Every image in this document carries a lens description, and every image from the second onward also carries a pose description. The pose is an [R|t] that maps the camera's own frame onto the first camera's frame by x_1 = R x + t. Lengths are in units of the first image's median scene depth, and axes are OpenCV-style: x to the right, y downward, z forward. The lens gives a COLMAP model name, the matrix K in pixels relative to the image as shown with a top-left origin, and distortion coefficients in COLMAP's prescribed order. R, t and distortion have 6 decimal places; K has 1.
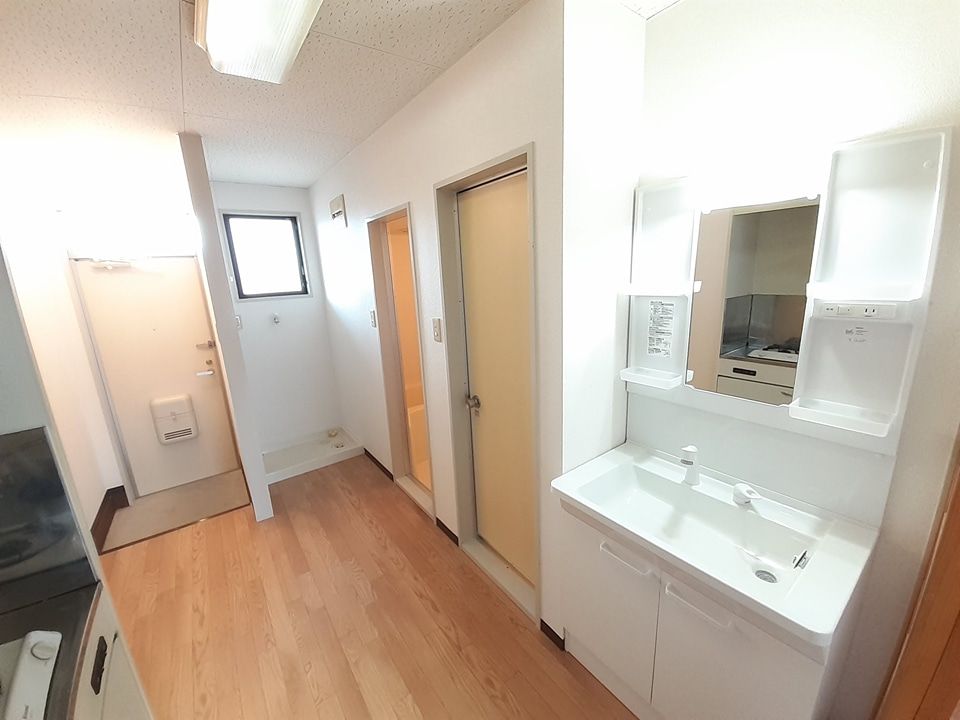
lens RADIAL K [[380.6, 0, 480.0], [0, 380.6, 360.0], [0, 0, 1]] dist [-0.001500, -0.000595]
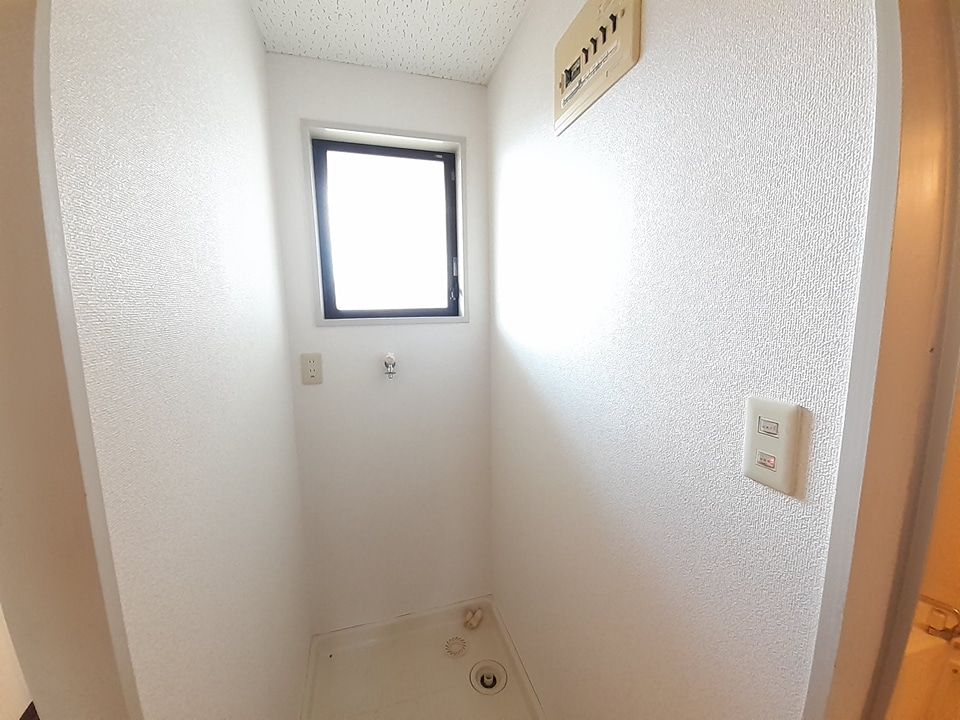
lens RADIAL K [[380.6, 0, 480.0], [0, 380.6, 360.0], [0, 0, 1]] dist [-0.001500, -0.000595]
pose [[0.938230, 0.083731, -0.335730, -0.278507], [-0.111456, 0.991697, -0.064146, -0.097165], [0.327571, 0.097603, 0.939772, 0.600507]]
